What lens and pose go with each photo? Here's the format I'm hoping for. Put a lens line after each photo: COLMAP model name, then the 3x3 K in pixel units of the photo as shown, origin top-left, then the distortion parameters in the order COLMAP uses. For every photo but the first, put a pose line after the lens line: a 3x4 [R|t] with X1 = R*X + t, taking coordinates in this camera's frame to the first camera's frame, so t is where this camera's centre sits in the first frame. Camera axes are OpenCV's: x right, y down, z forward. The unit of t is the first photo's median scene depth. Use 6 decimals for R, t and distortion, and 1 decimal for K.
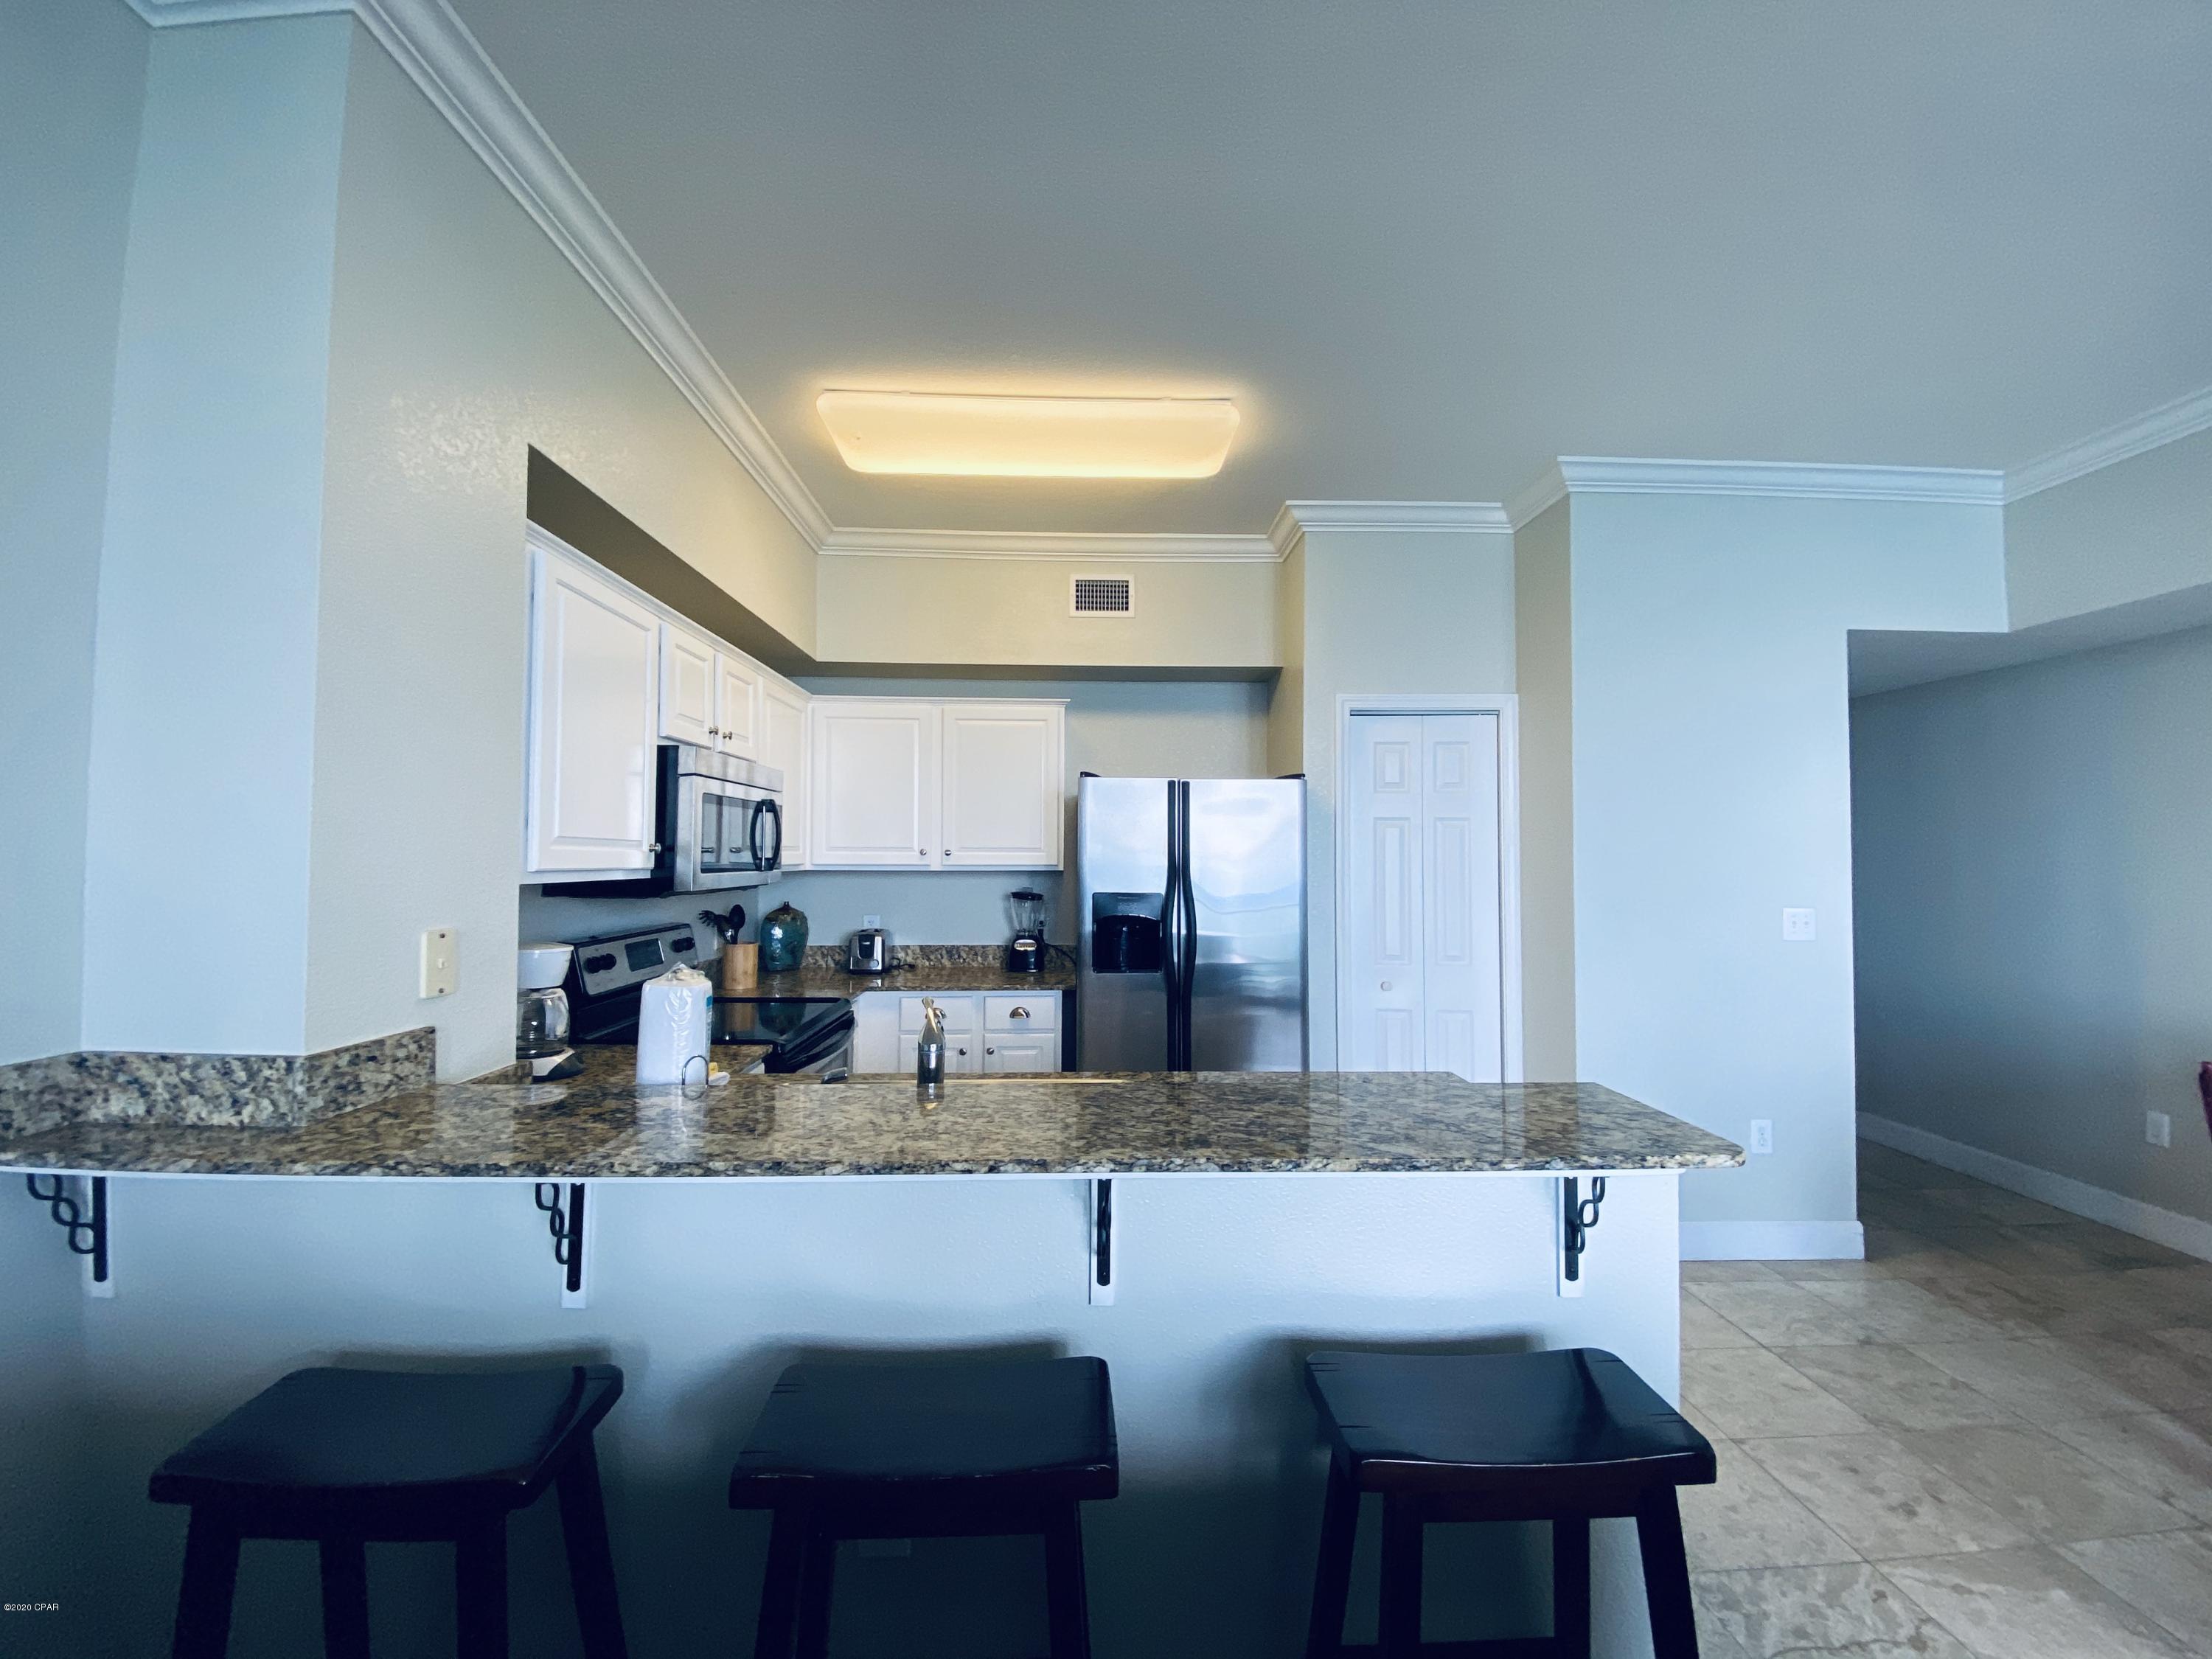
lens RADIAL K [[897.9, 0, 1106.0], [0, 897.9, 829.5], [0, 0, 1]] dist [0.029580, -0.021632]
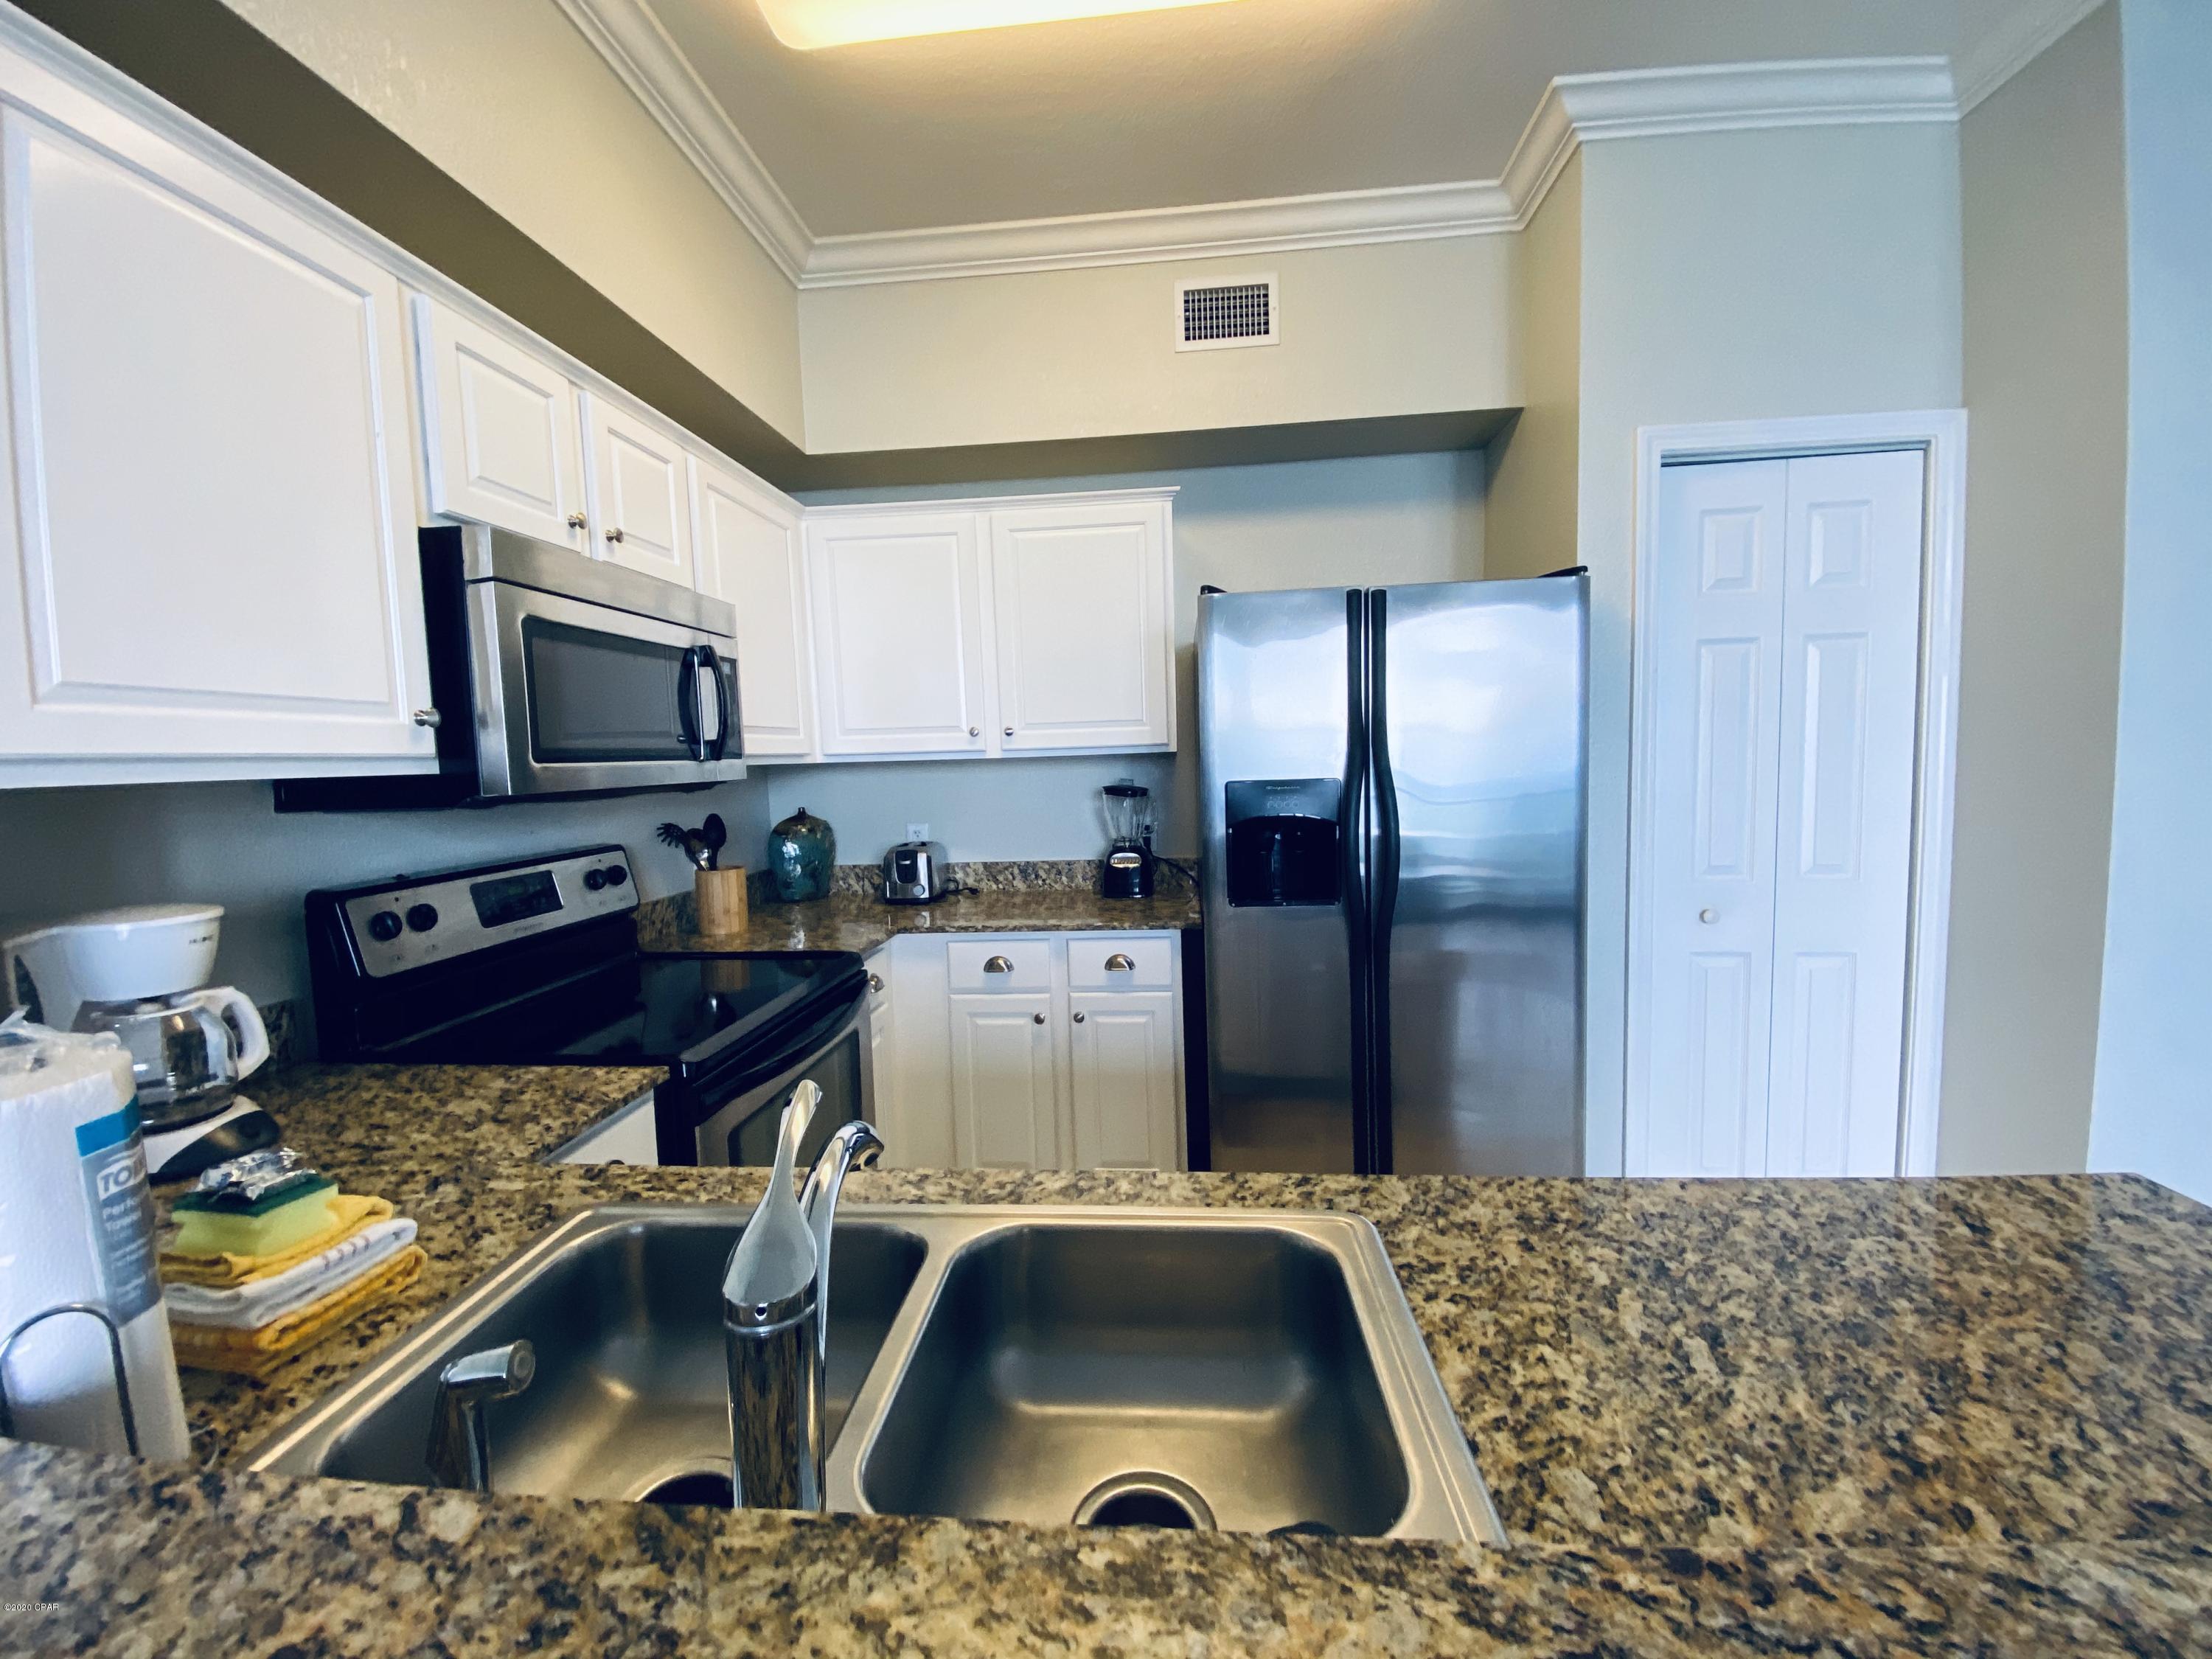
lens RADIAL K [[897.9, 0, 1106.0], [0, 897.9, 829.5], [0, 0, 1]] dist [0.029580, -0.021632]
pose [[0.992009, -0.025095, -0.123646, -0.019466], [0.039035, 0.992981, 0.111643, 0.028101], [0.119977, -0.115577, 0.986026, 0.336199]]
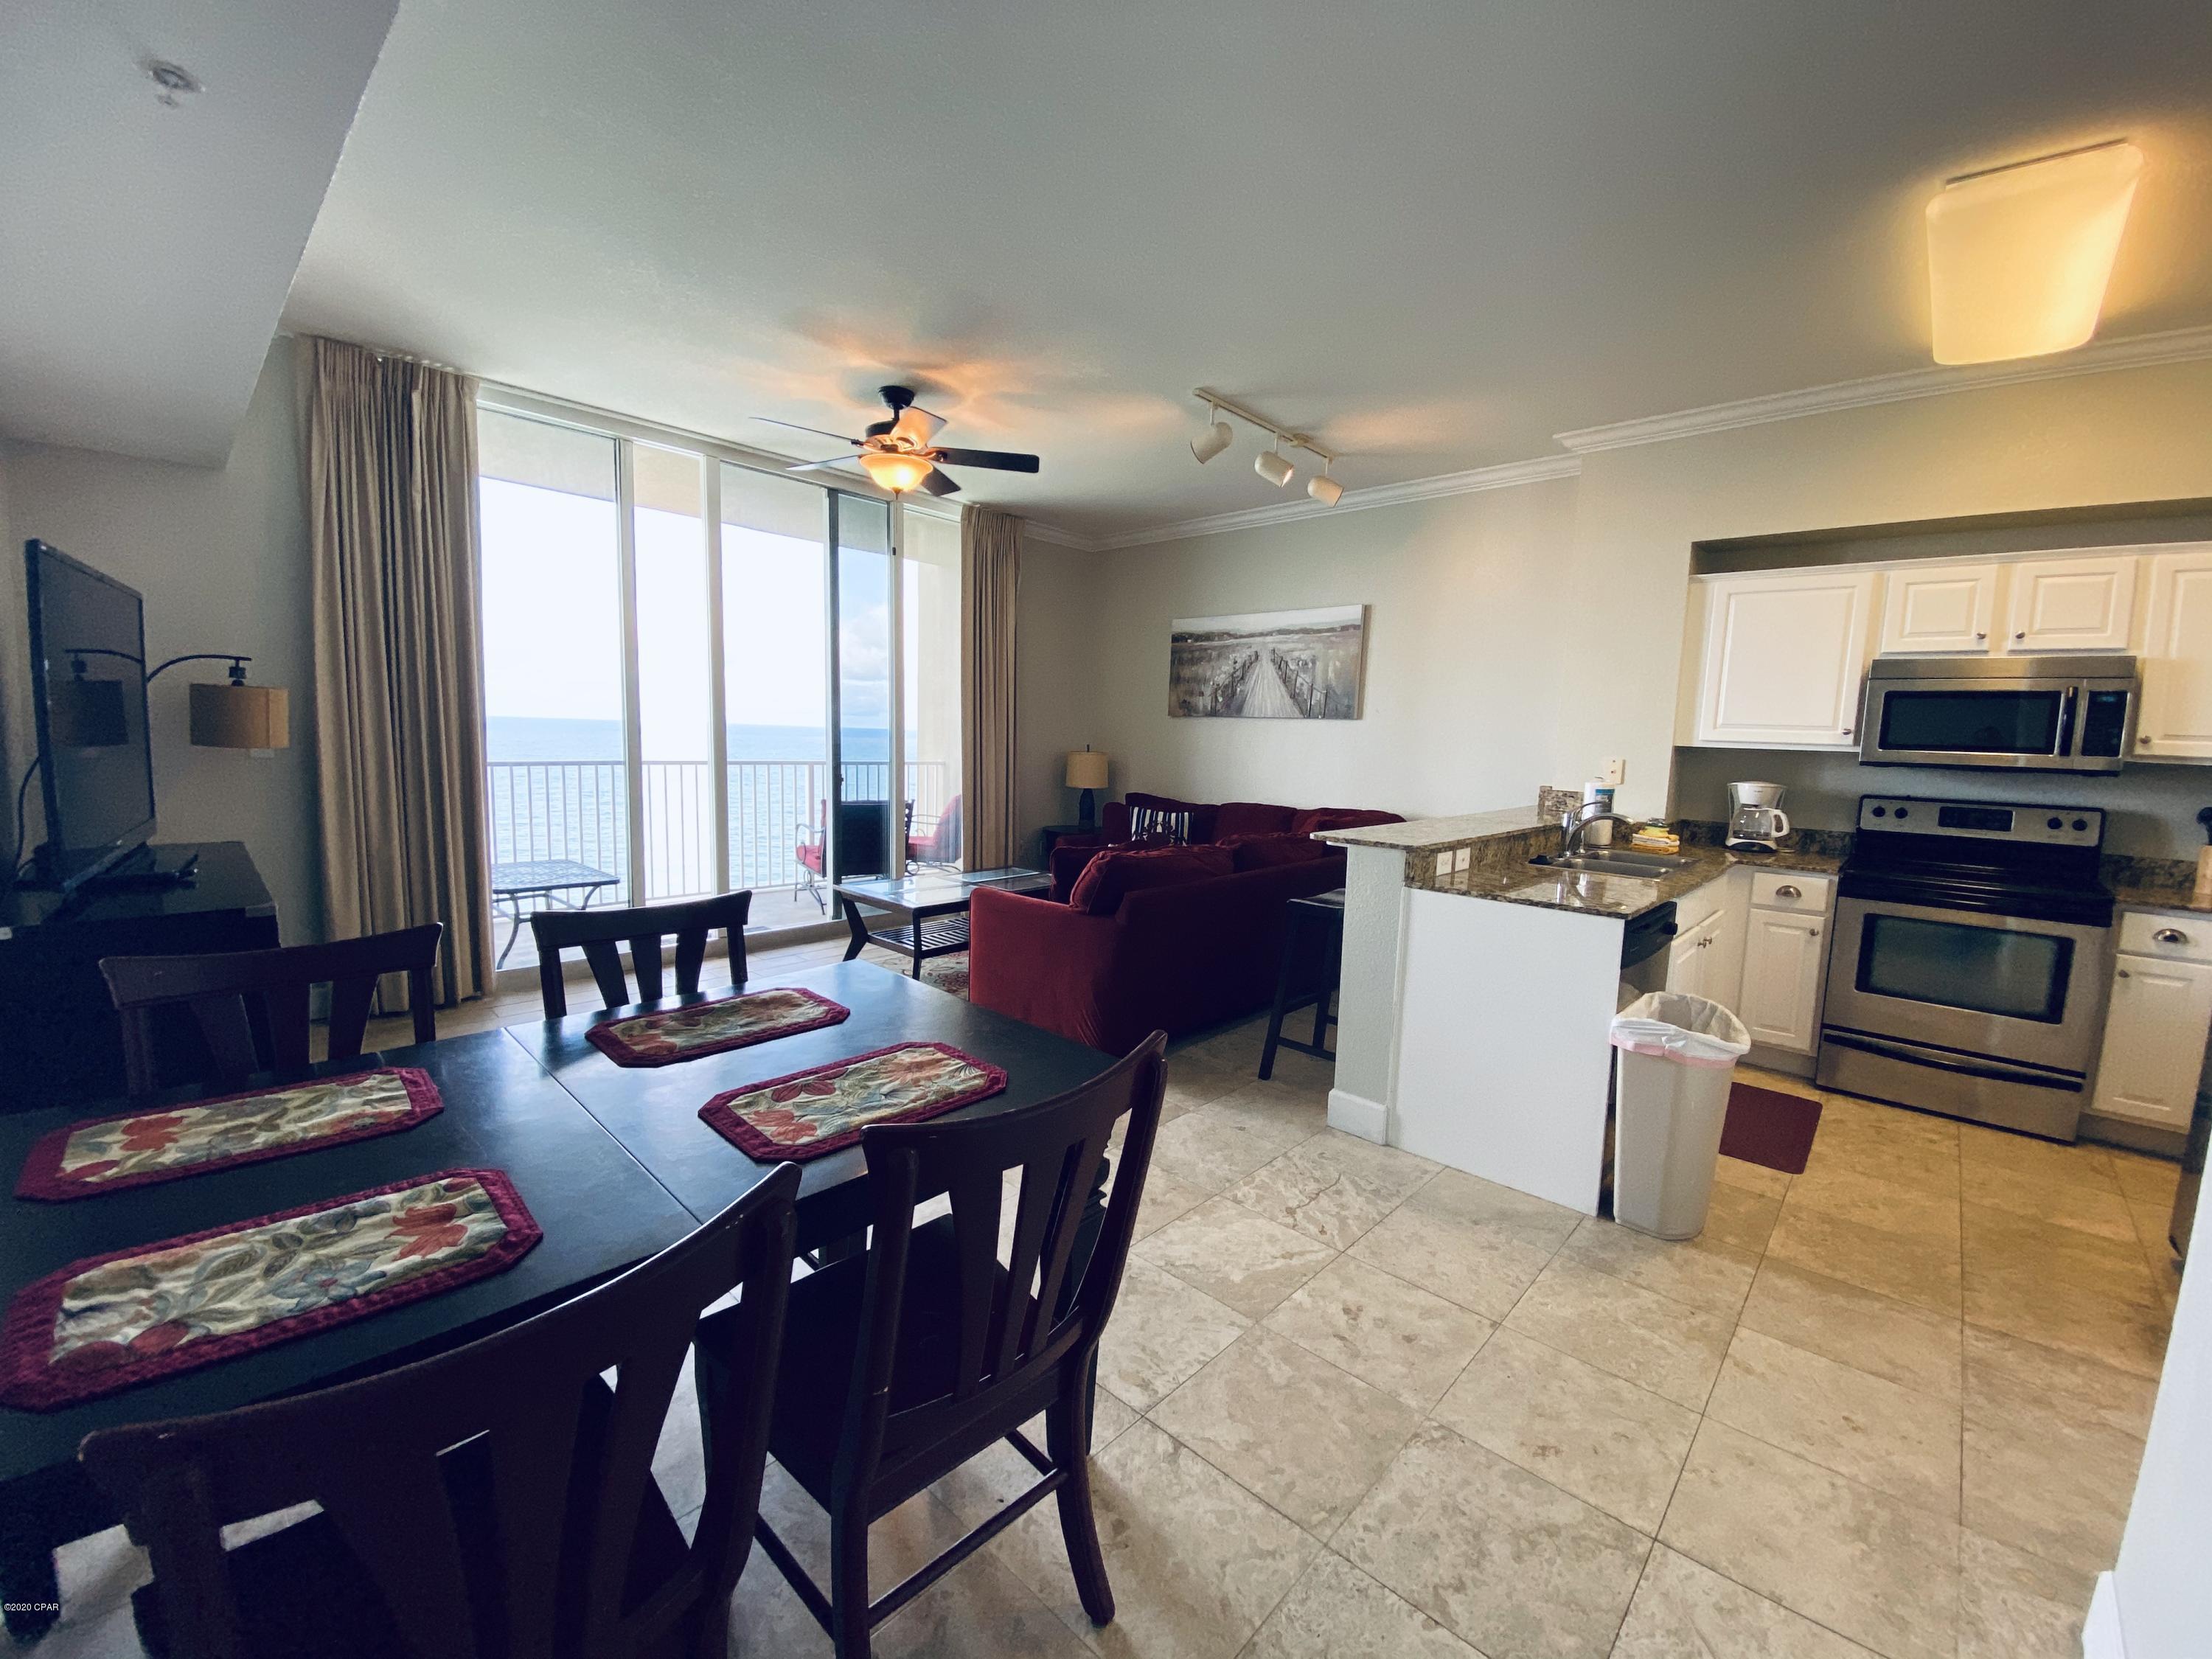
lens RADIAL K [[890.4, 0, 1106.0], [0, 890.4, 829.5], [0, 0, 1]] dist [0.016540, -0.020789]
pose [[-0.709366, 0.051362, -0.702967, 0.960325], [-0.010519, 0.996459, 0.083420, 0.048854], [0.704762, 0.066570, -0.706313, 0.795262]]
